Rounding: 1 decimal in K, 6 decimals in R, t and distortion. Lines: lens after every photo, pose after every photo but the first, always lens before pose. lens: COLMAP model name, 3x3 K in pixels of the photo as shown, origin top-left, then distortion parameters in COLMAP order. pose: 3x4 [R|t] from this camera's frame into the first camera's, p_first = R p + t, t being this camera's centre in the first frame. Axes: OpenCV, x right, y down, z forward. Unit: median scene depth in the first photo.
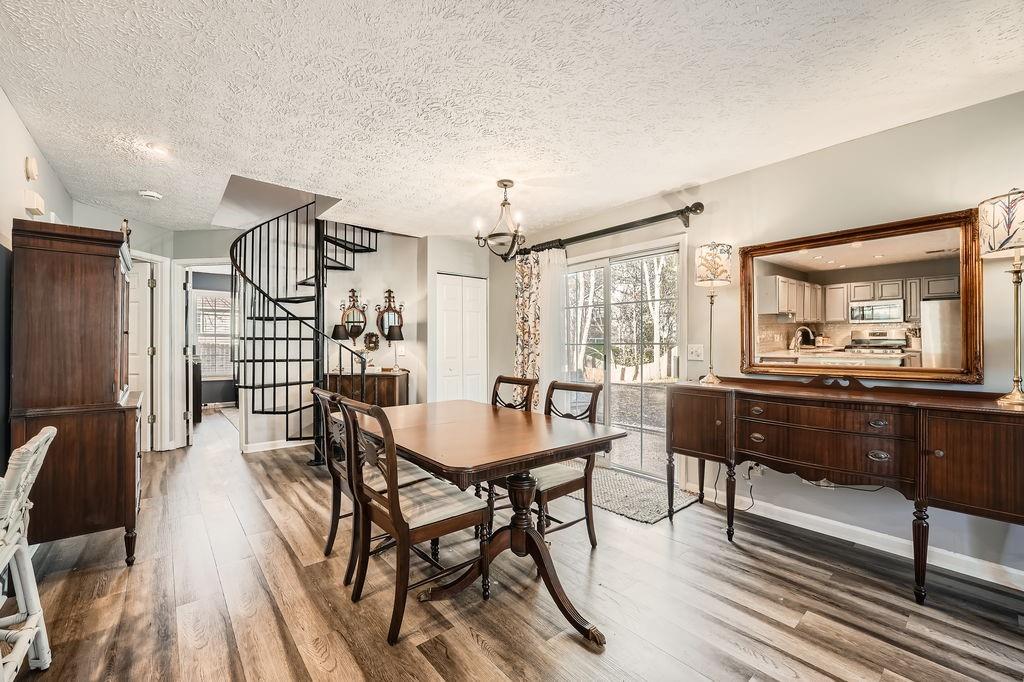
lens RADIAL K [[414.4, 0, 508.2], [0, 414.4, 344.5], [0, 0, 1]] dist [-0.007314, 0.000110]
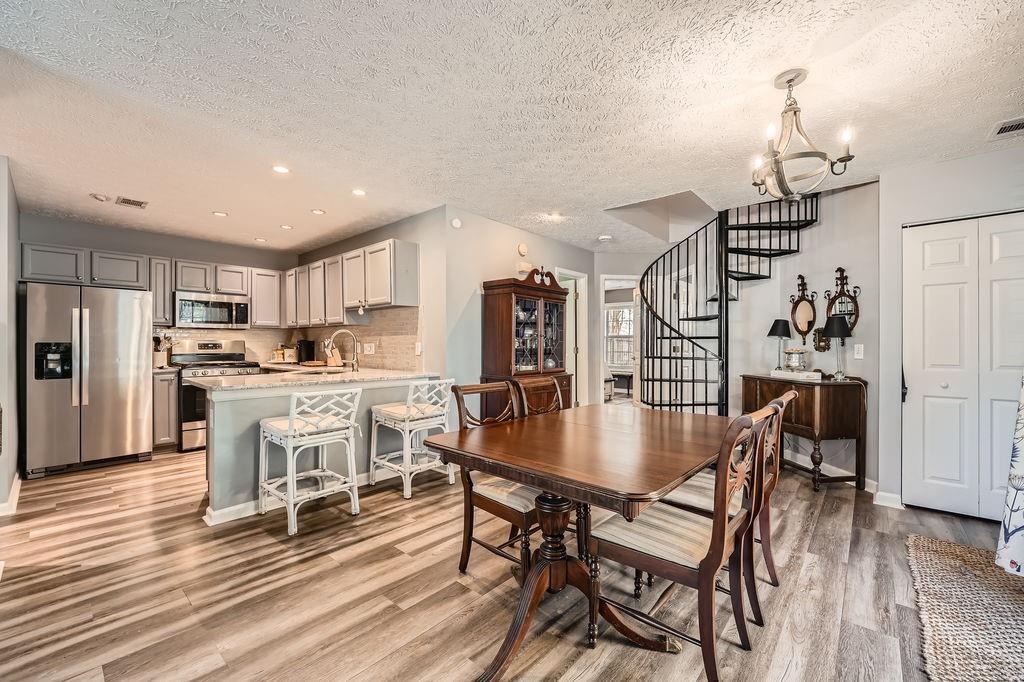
lens RADIAL K [[414.4, 0, 508.2], [0, 414.4, 344.5], [0, 0, 1]] dist [-0.007314, 0.000110]
pose [[0.143783, -0.001638, -0.989608, 0.667258], [-0.002660, 0.999994, -0.002042, 0.009940], [0.989606, 0.002926, 0.143778, 0.621658]]
